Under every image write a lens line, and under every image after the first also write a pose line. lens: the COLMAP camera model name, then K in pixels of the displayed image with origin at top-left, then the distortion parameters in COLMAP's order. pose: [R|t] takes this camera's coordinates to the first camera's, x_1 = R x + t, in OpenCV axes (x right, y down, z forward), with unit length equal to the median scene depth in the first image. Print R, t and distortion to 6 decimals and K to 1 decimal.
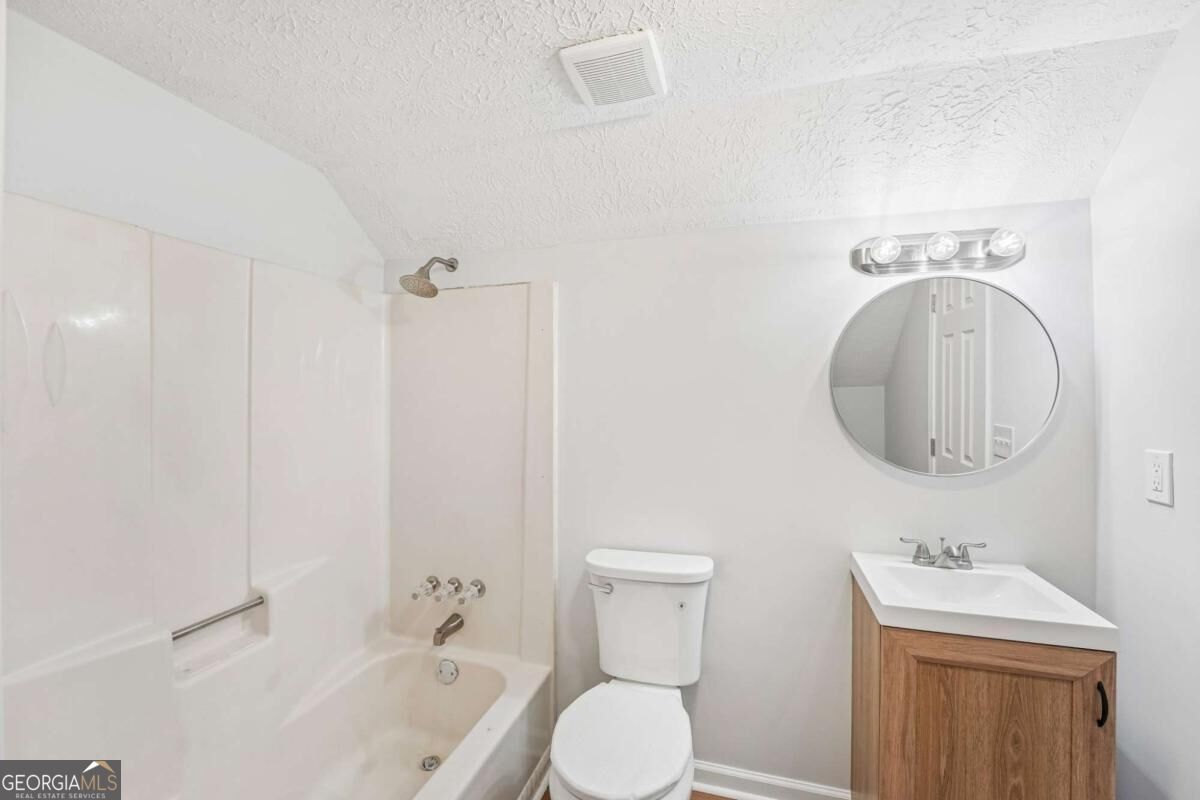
lens RADIAL K [[481.5, 0, 606.5], [0, 481.5, 392.6], [0, 0, 1]] dist [-0.029679, 0.000772]
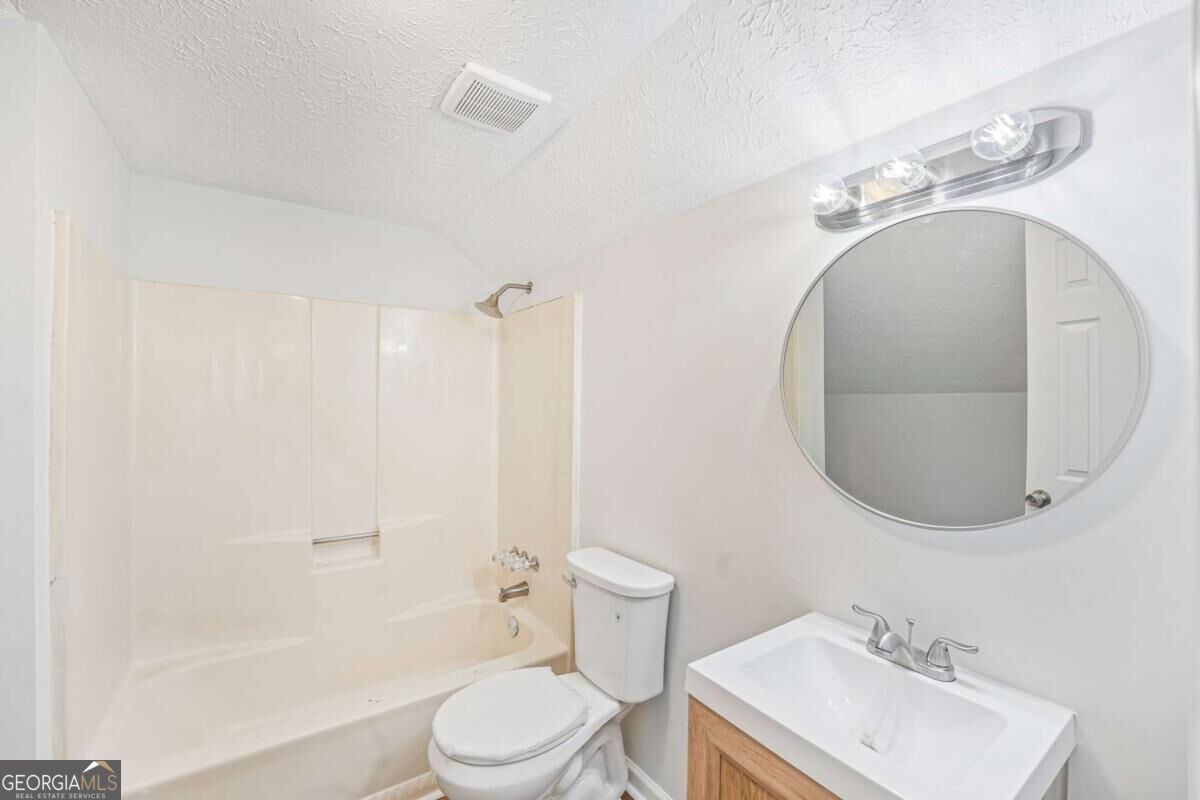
lens RADIAL K [[481.5, 0, 609.6], [0, 481.5, 402.0], [0, 0, 1]] dist [-0.029679, 0.000772]
pose [[0.797977, 0.010665, -0.602594, 0.762568], [-0.008647, 0.999943, 0.006248, 0.008797], [0.602626, 0.000225, 0.798024, 0.237638]]
